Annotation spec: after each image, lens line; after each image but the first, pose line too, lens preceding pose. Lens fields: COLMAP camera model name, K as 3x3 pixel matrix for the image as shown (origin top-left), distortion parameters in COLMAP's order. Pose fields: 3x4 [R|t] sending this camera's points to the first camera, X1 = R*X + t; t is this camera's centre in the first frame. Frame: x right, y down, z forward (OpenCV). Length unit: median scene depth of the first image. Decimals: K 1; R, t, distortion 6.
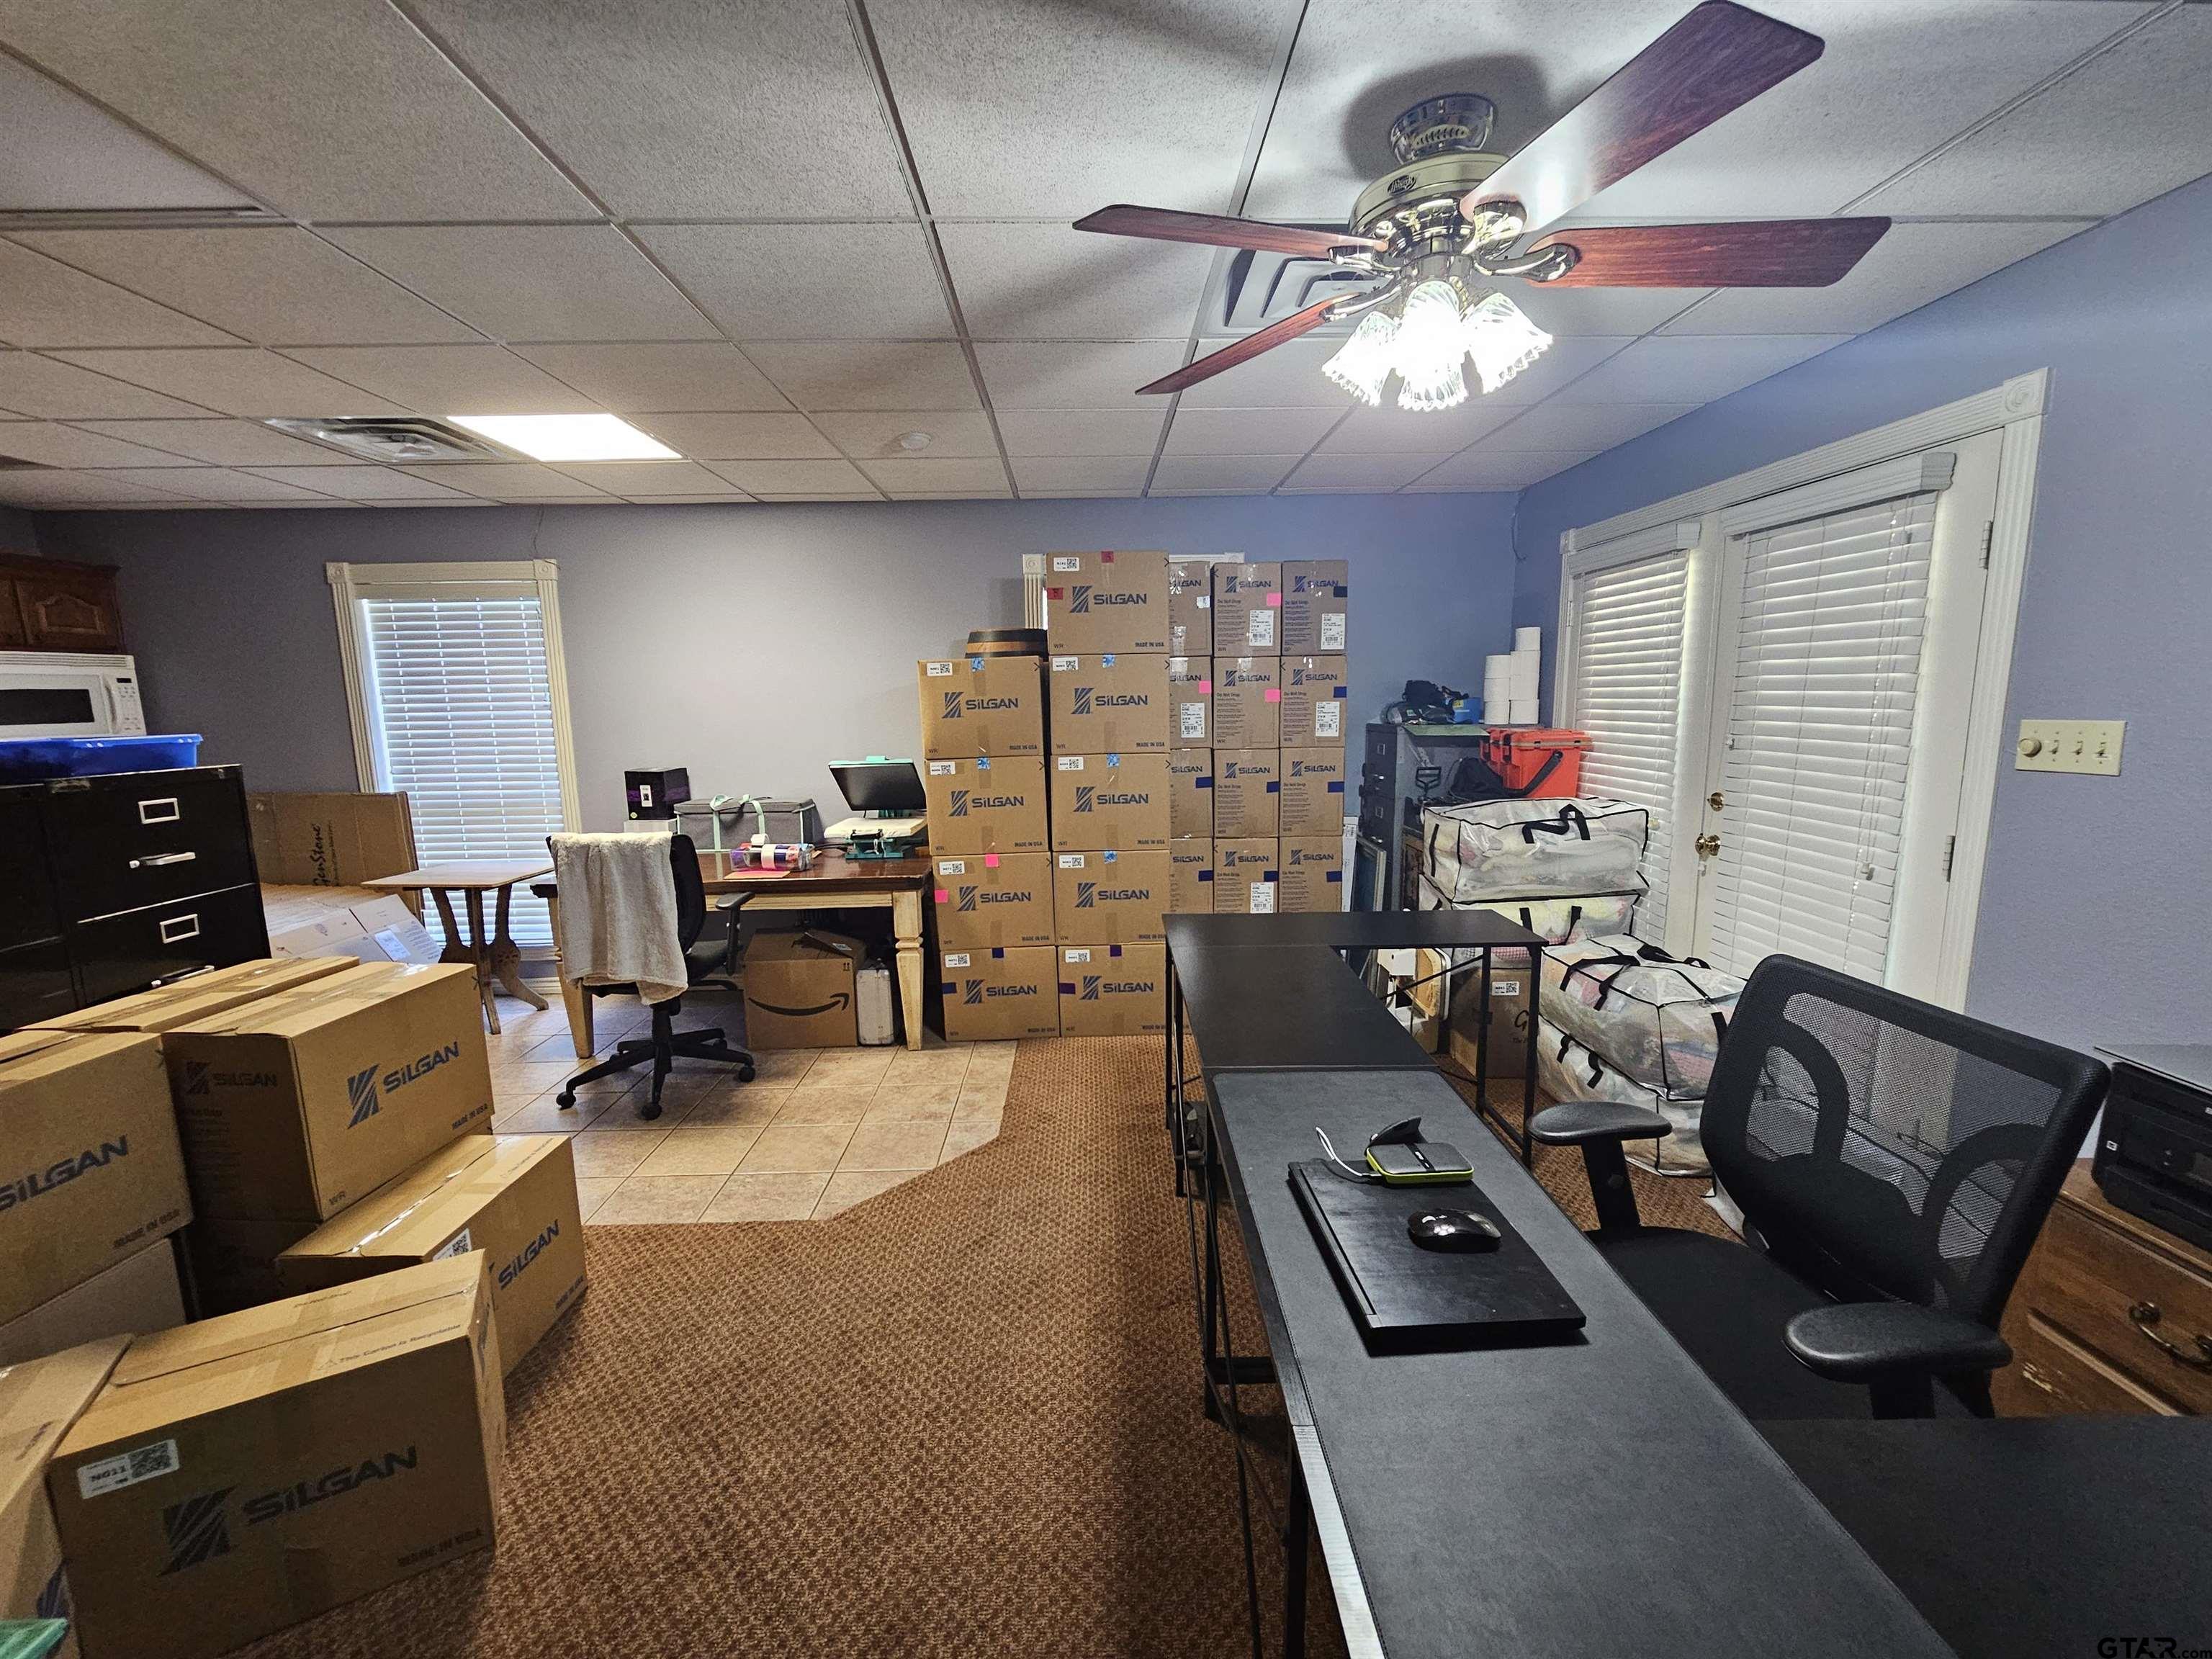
lens RADIAL K [[903.9, 0, 1106.0], [0, 903.9, 829.5], [0, 0, 1]] dist [0.002084, 0.000042]
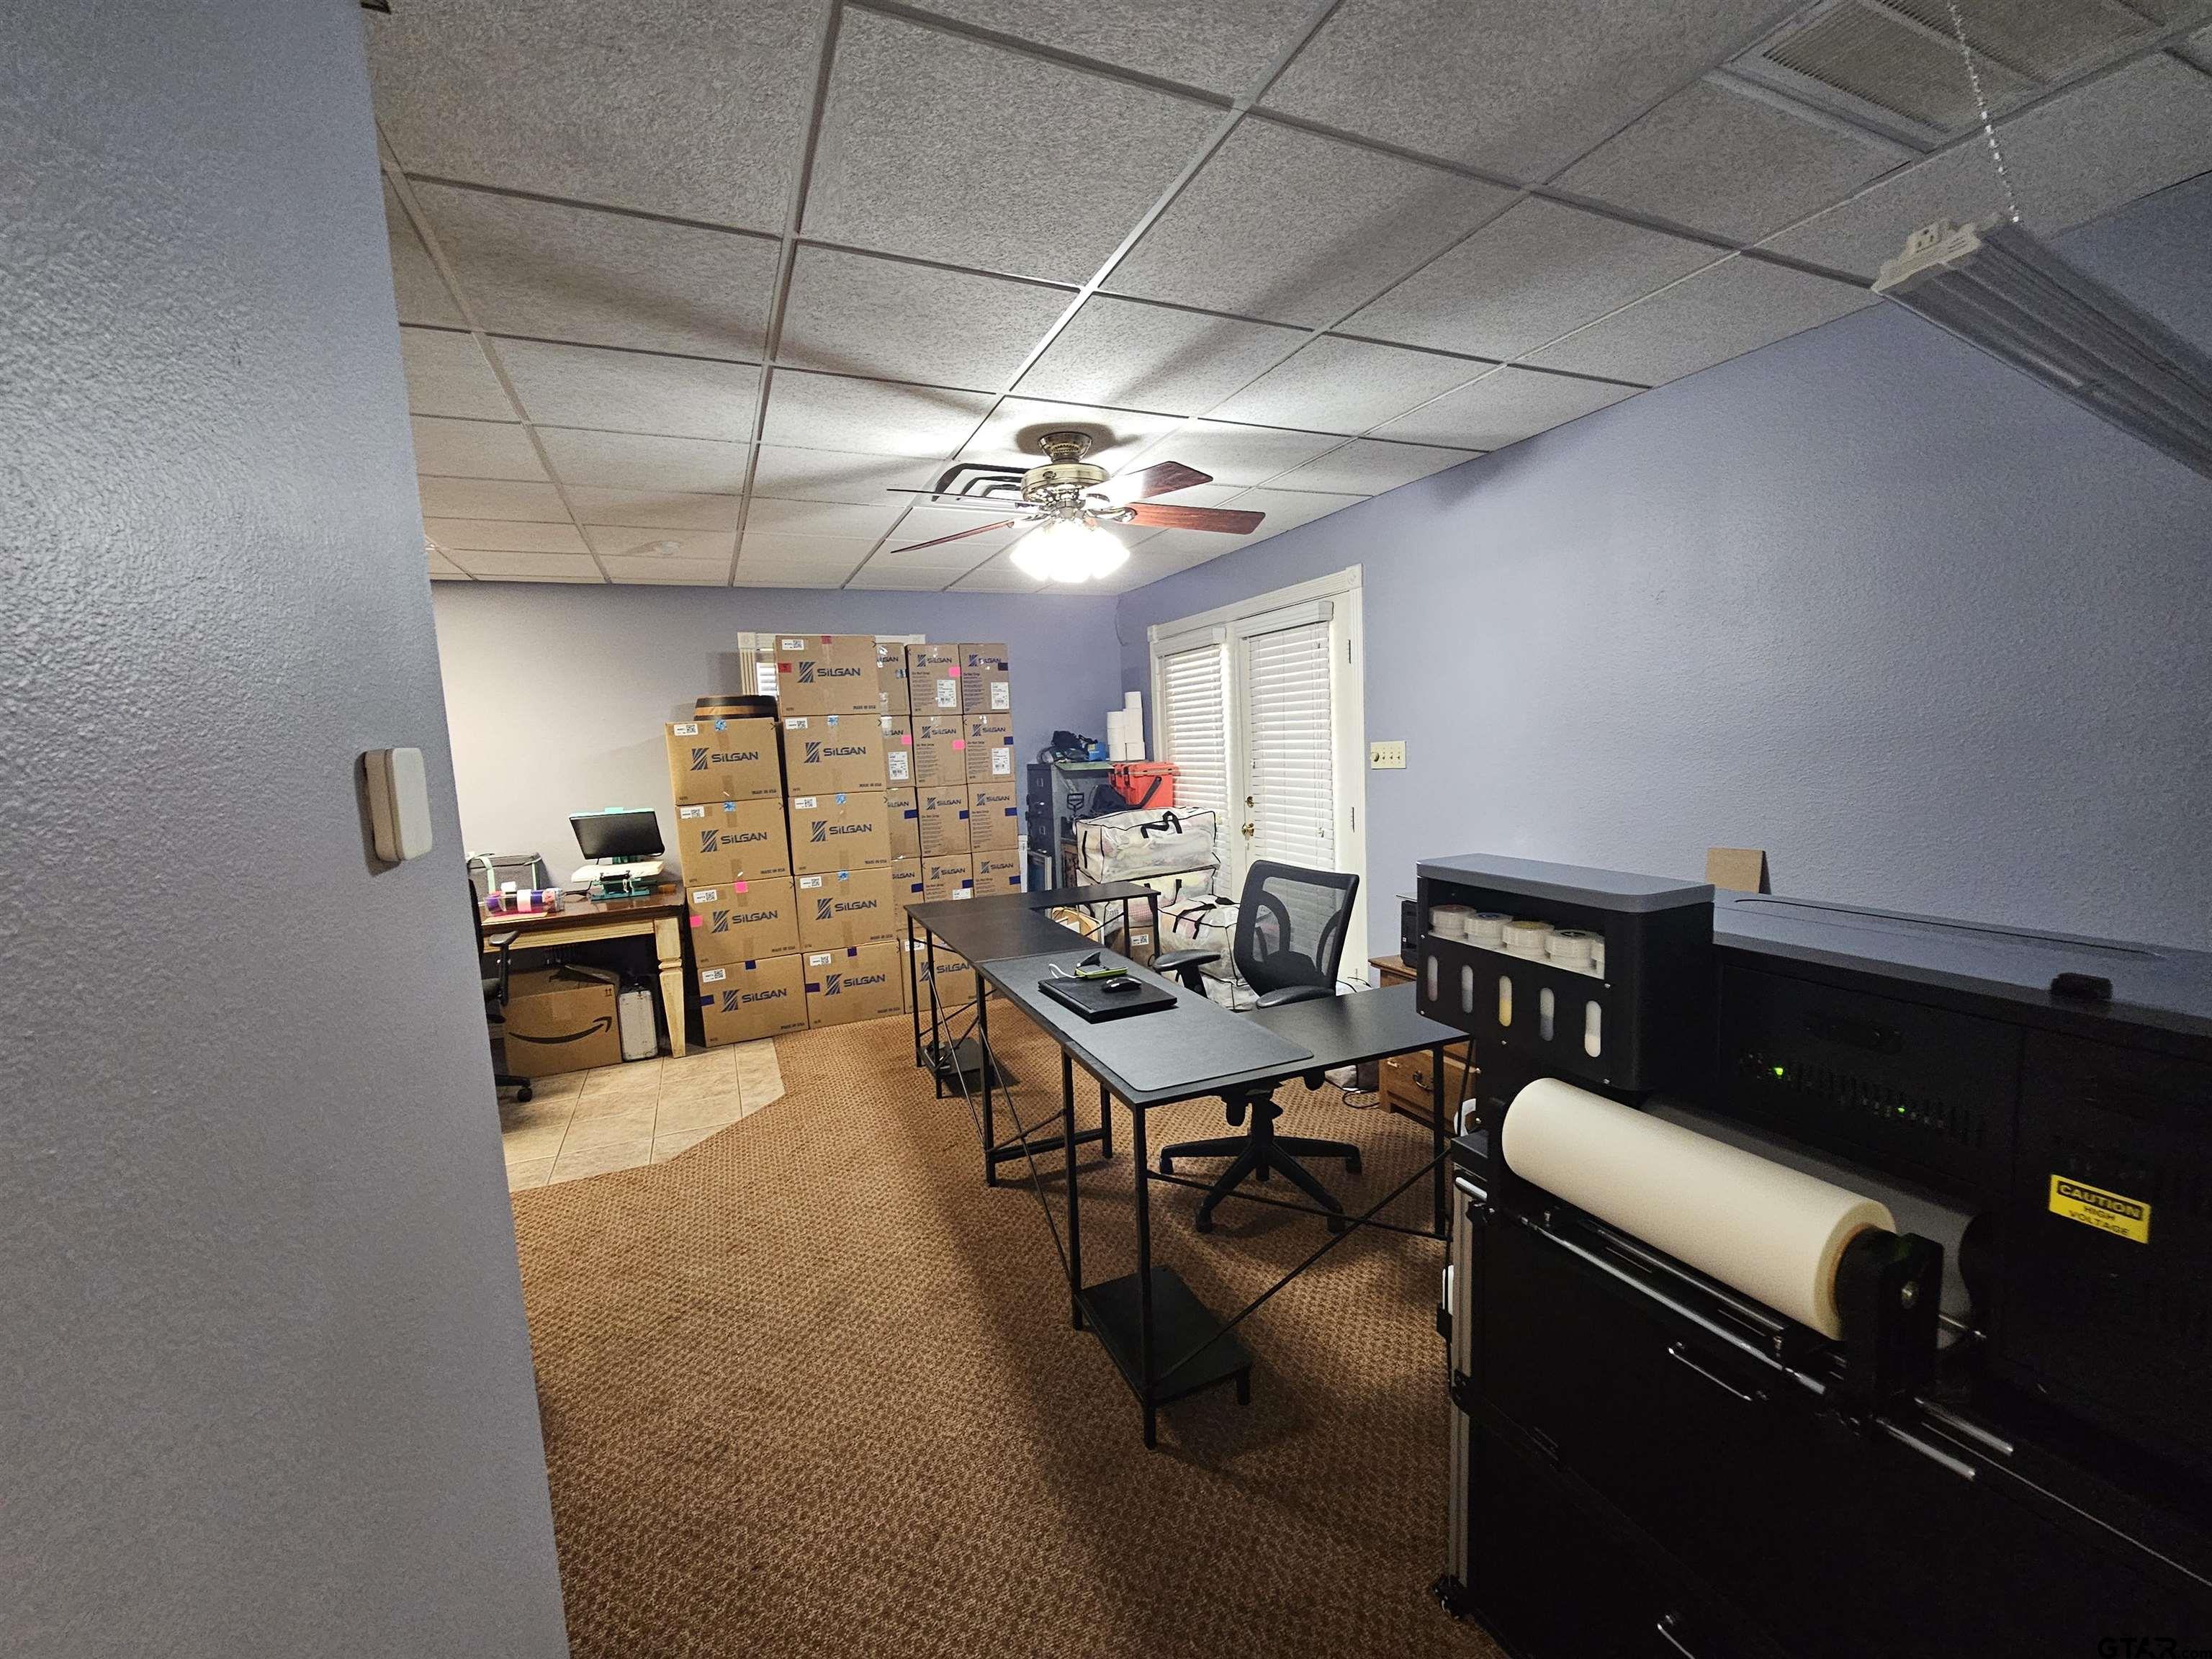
lens RADIAL K [[903.9, 0, 1106.0], [0, 903.9, 829.5], [0, 0, 1]] dist [0.002084, 0.000042]
pose [[0.923030, -0.063307, 0.379484, -0.130592], [0.086601, 0.995244, -0.044611, 0.053830], [-0.374855, 0.074041, 0.924122, -0.294744]]
